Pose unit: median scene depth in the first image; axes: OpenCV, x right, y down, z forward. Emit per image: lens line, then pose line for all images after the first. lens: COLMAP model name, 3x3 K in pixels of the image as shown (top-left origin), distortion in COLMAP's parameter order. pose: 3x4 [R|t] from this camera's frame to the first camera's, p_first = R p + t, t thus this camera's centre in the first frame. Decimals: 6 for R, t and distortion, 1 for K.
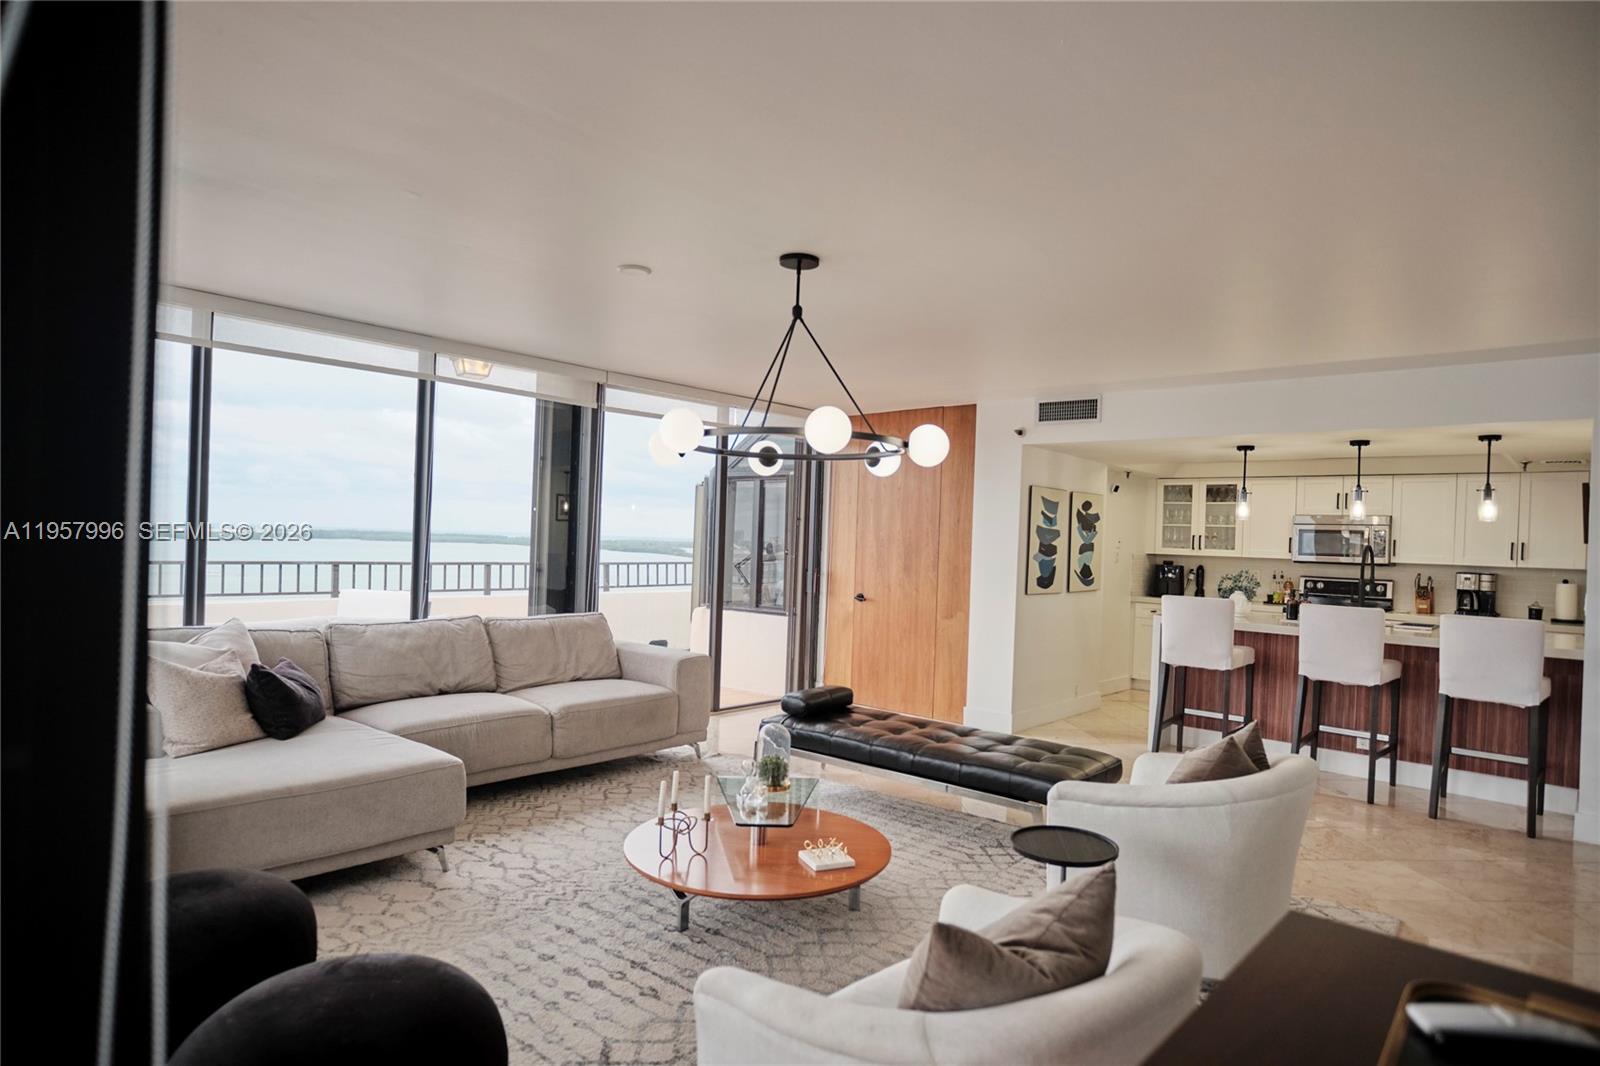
lens RADIAL K [[917.1, 0, 802.6], [0, 917.1, 544.8], [0, 0, 1]] dist [-0.034157, 0.008446]
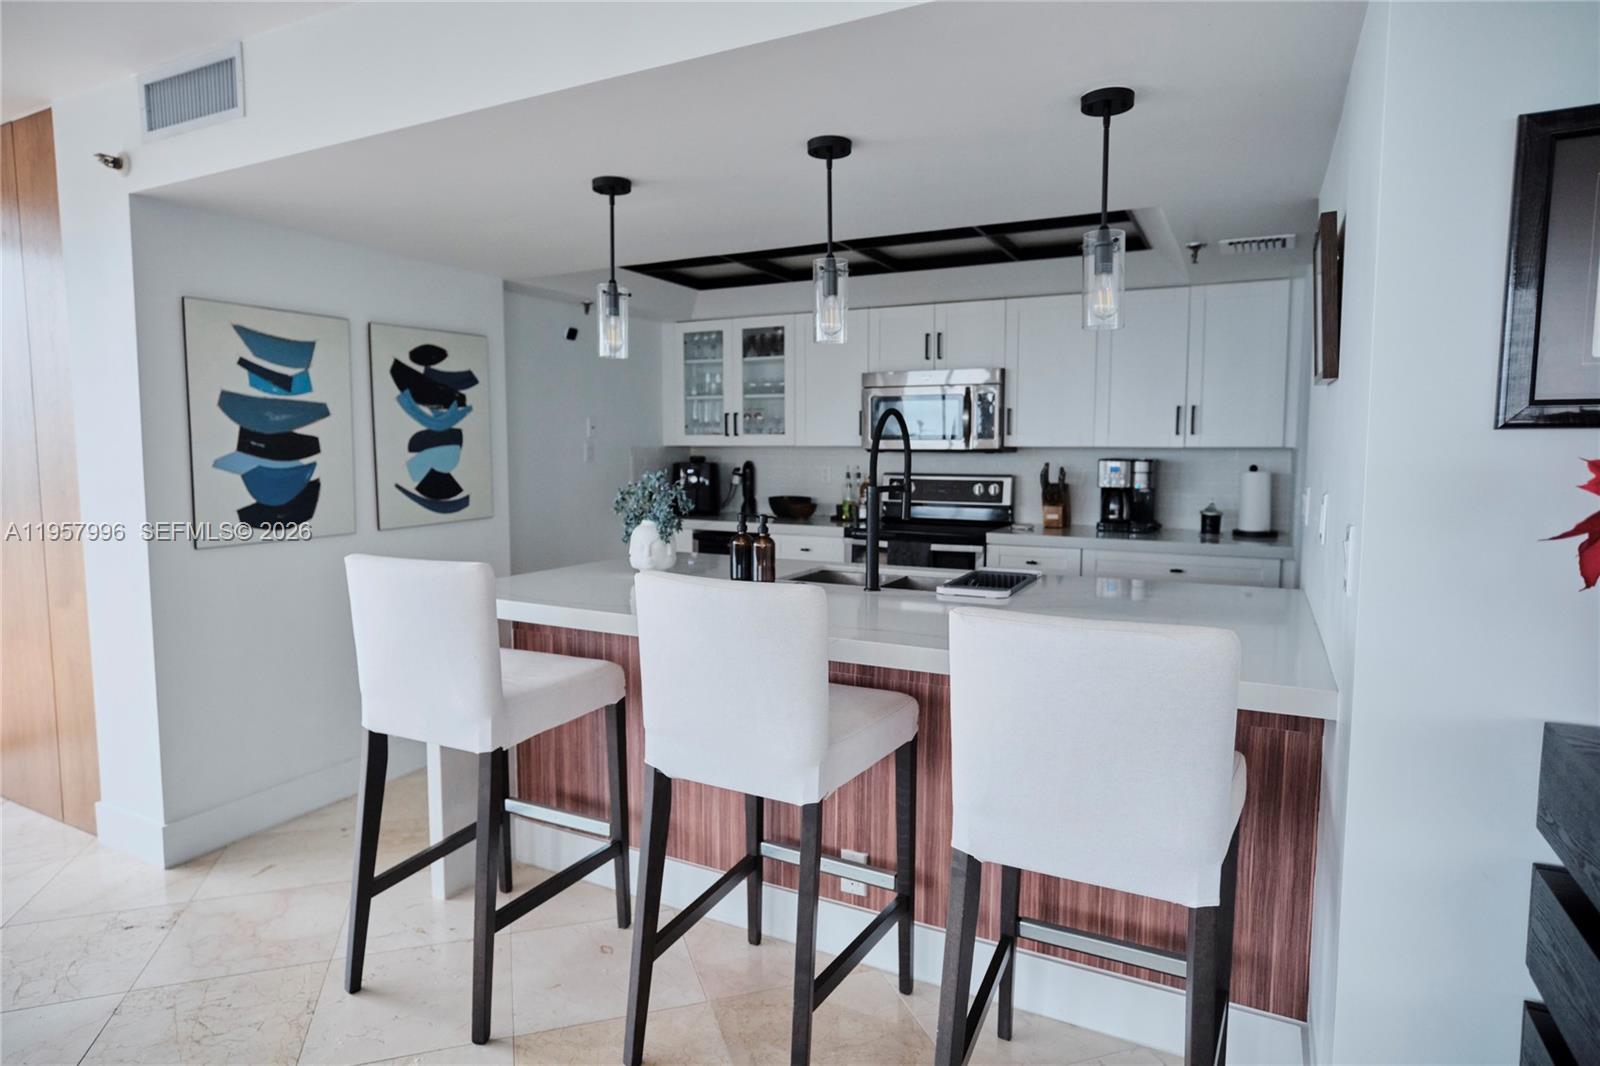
lens RADIAL K [[917.1, 0, 797.6], [0, 917.1, 526.4], [0, 0, 1]] dist [-0.034157, 0.008446]
pose [[0.965994, -0.056500, 0.252316, 0.376018], [0.034065, 0.995138, 0.092417, 0.011728], [-0.256310, -0.080679, 0.963222, 0.462109]]
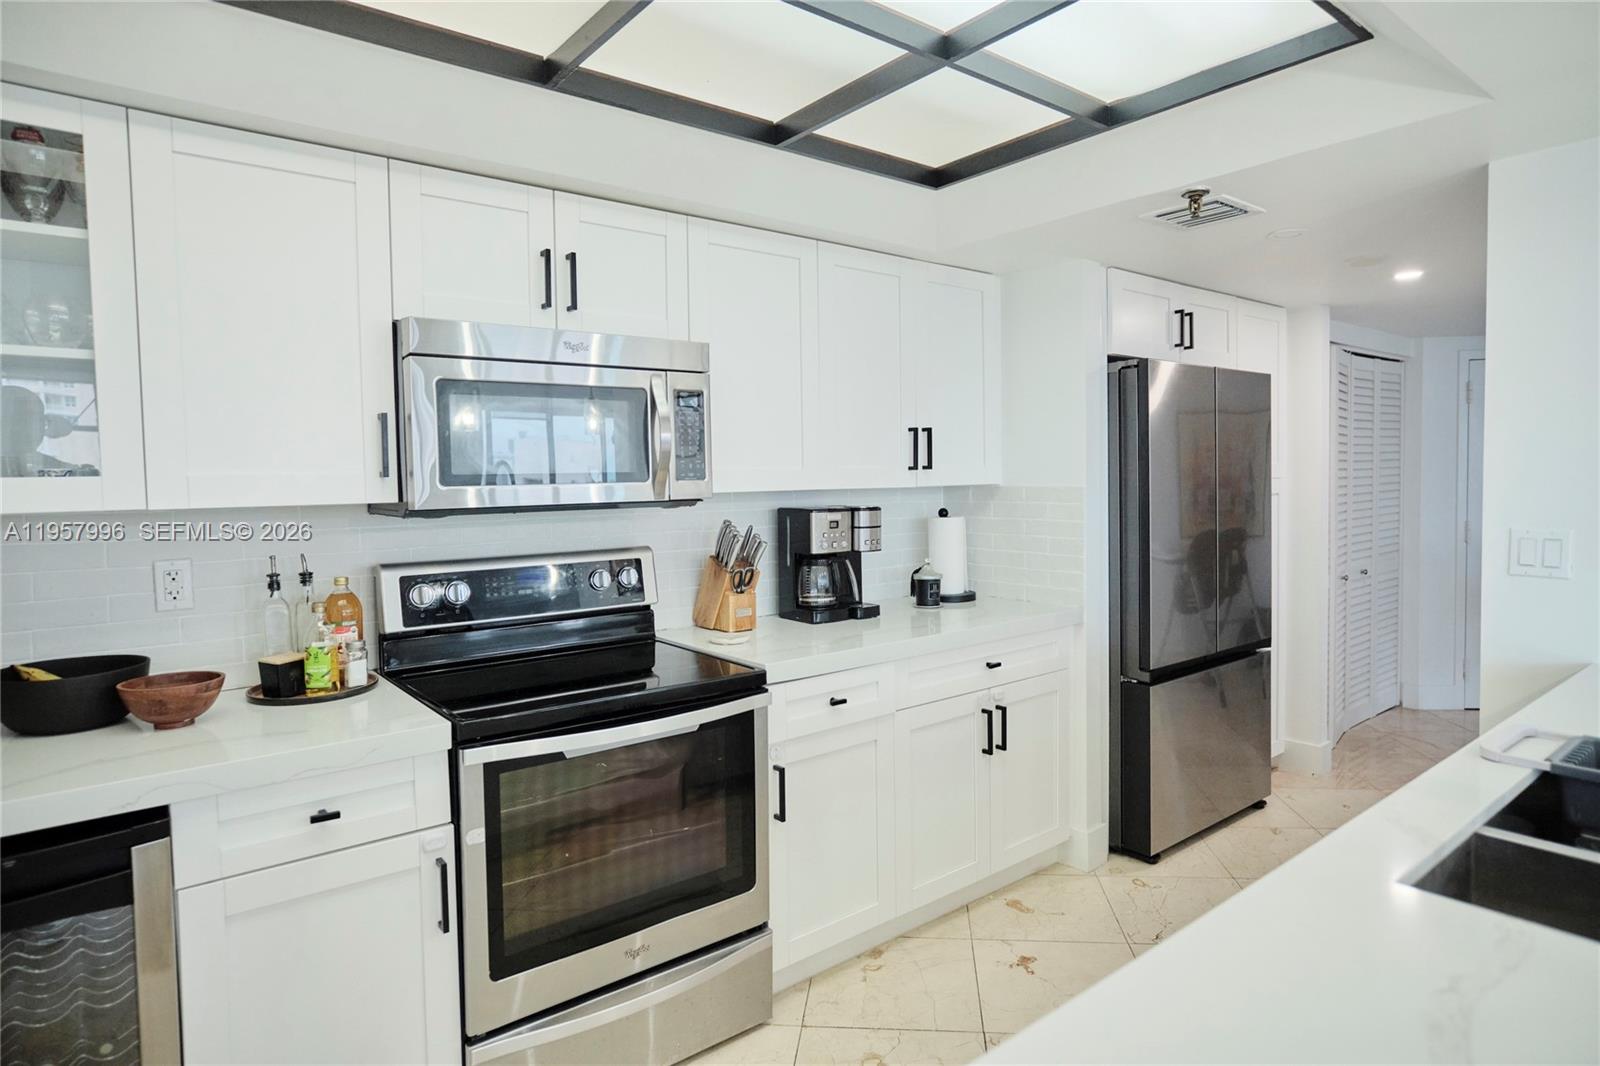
lens RADIAL K [[917.1, 0, 802.9], [0, 917.1, 528.5], [0, 0, 1]] dist [-0.034157, 0.008446]
pose [[0.176662, -0.086217, 0.980488, 0.354898], [0.036861, 0.996037, 0.080943, 0.007171], [-0.983581, 0.021842, 0.179140, 0.951101]]
